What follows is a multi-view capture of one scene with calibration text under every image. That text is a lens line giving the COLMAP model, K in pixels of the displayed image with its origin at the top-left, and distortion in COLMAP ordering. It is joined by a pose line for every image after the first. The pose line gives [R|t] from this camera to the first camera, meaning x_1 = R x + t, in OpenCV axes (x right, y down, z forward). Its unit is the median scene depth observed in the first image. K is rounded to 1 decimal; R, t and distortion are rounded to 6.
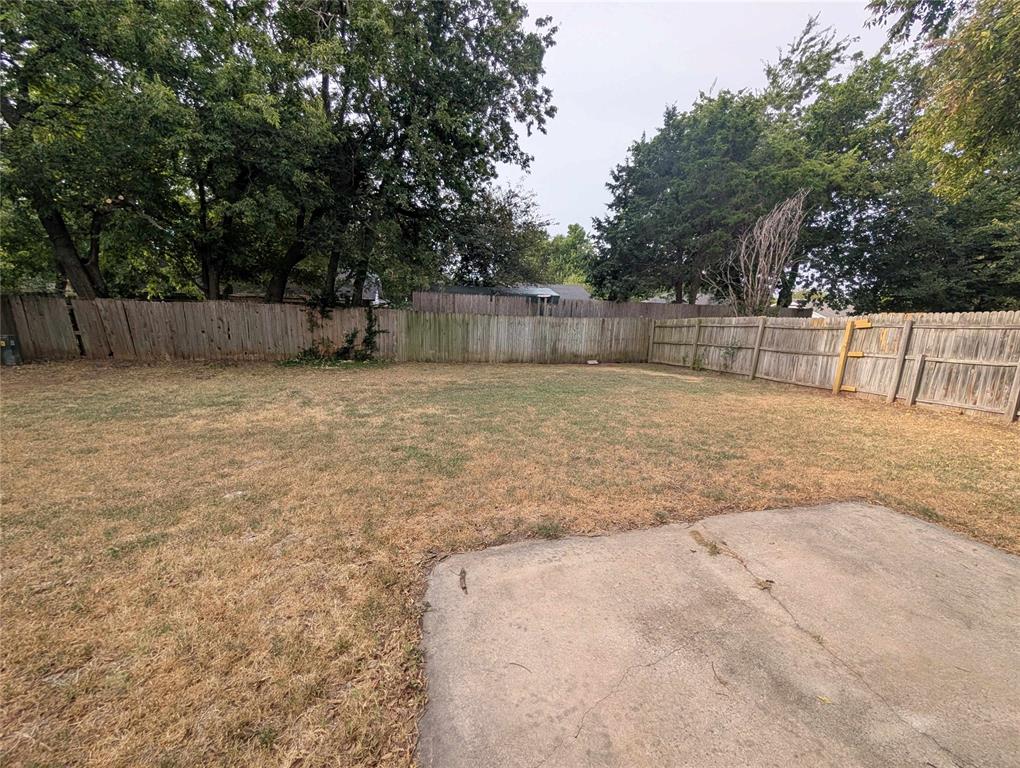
lens RADIAL K [[386.2, 0, 509.9], [0, 386.2, 389.6], [0, 0, 1]] dist [0.000316, 0.000051]
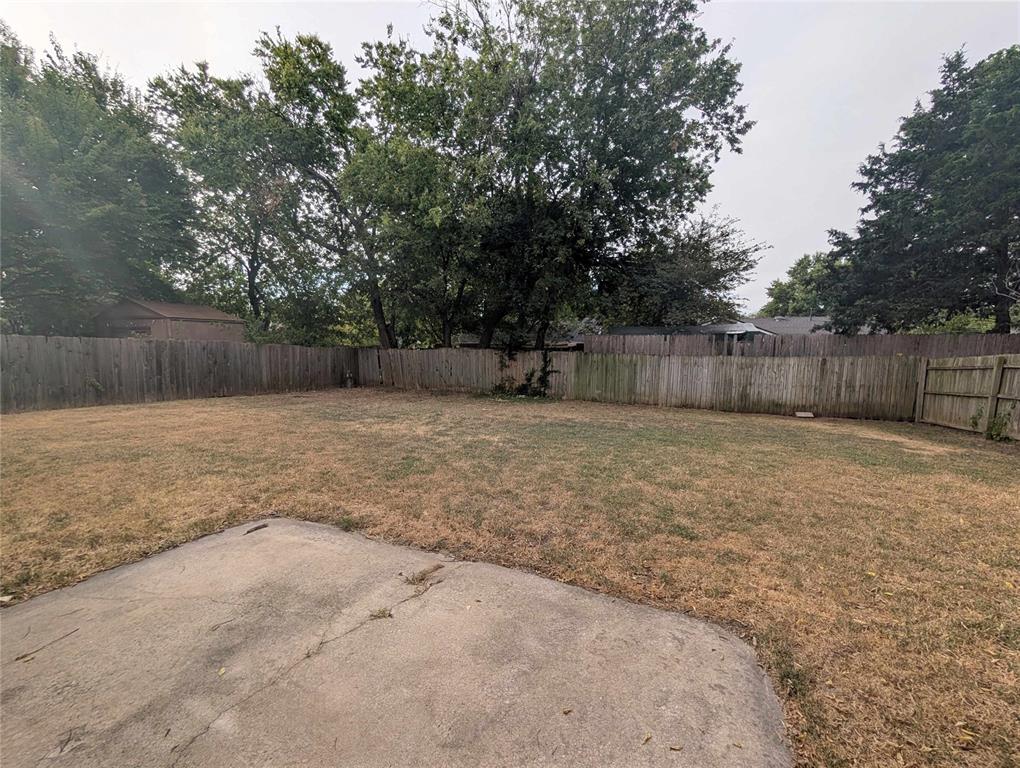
lens RADIAL K [[384.9, 0, 513.4], [0, 384.9, 389.3], [0, 0, 1]] dist [-0.000523, 0.000044]
pose [[0.793539, 0.038619, -0.607293, 0.244265], [-0.104788, 0.991748, -0.073857, -0.005008], [0.599429, 0.122245, 0.791038, 0.056911]]
